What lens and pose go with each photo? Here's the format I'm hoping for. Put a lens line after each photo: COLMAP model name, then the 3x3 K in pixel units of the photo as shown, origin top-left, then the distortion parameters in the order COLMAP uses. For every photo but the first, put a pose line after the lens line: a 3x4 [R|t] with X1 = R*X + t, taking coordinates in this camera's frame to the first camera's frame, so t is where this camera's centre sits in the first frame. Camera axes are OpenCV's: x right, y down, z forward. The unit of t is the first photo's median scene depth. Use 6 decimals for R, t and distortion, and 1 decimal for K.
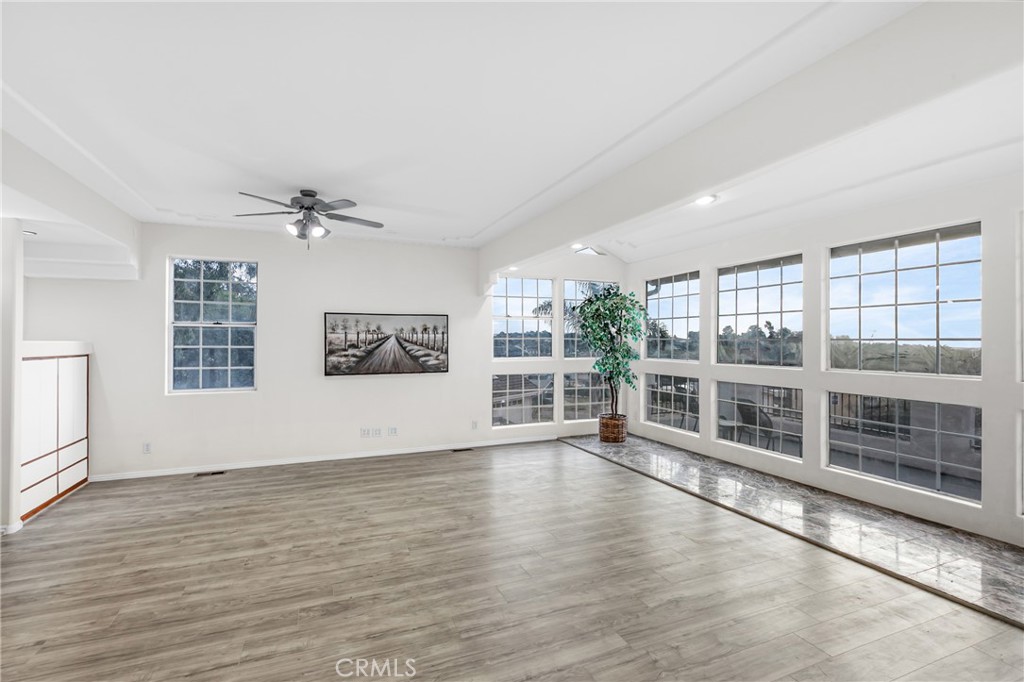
lens RADIAL K [[467.3, 0, 512.0], [0, 467.3, 341.0], [0, 0, 1]] dist [0.000866, -0.000142]
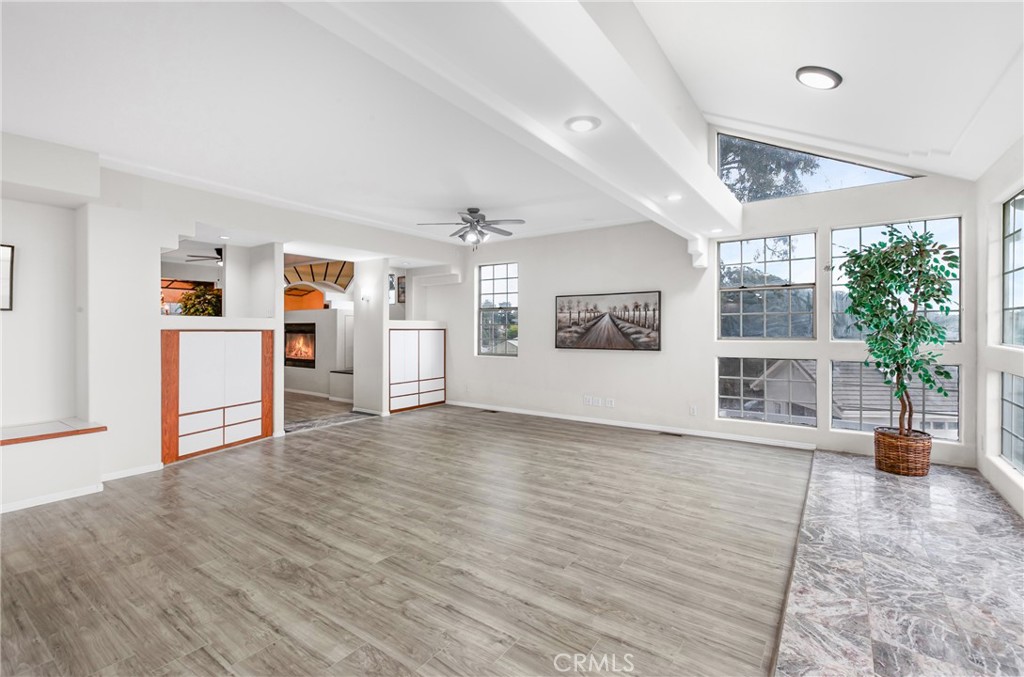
lens RADIAL K [[462.3, 0, 511.4], [0, 462.3, 329.8], [0, 0, 1]] dist [-0.000517, -0.000350]
pose [[0.528422, 0.002341, -0.848978, 0.530263], [0.002363, 0.999988, 0.004228, 0.020264], [0.848978, -0.004241, 0.528411, 0.252683]]
